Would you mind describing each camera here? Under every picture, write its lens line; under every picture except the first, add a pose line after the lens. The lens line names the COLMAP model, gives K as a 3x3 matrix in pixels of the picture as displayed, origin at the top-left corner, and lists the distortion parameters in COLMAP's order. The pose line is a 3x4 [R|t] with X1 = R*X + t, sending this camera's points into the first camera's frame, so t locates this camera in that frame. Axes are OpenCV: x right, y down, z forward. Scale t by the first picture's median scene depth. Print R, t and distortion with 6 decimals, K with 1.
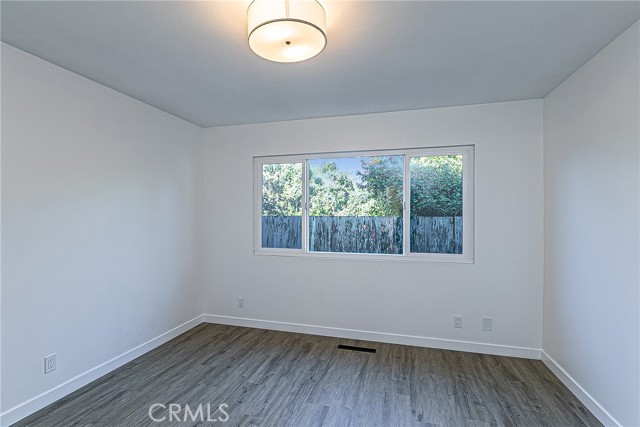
lens RADIAL K [[291.6, 0, 309.9], [0, 291.6, 222.0], [0, 0, 1]] dist [0.005455, -0.001598]
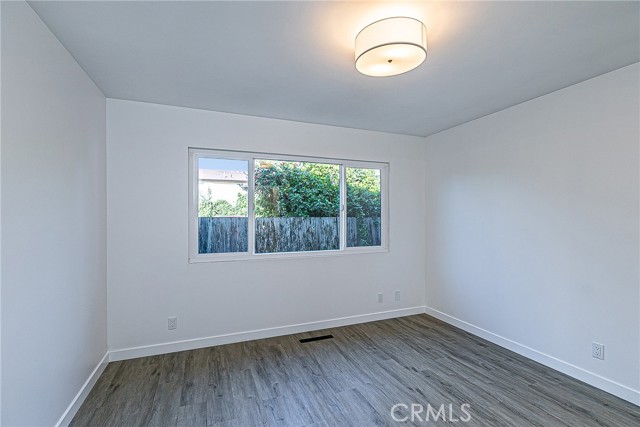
lens RADIAL K [[291.6, 0, 298.1], [0, 291.6, 220.1], [0, 0, 1]] dist [0.005455, -0.001598]
pose [[0.806259, -0.010660, 0.591467, -0.543966], [0.018341, 0.999807, -0.006982, 0.000177], [-0.591279, 0.016478, 0.806299, 0.164014]]
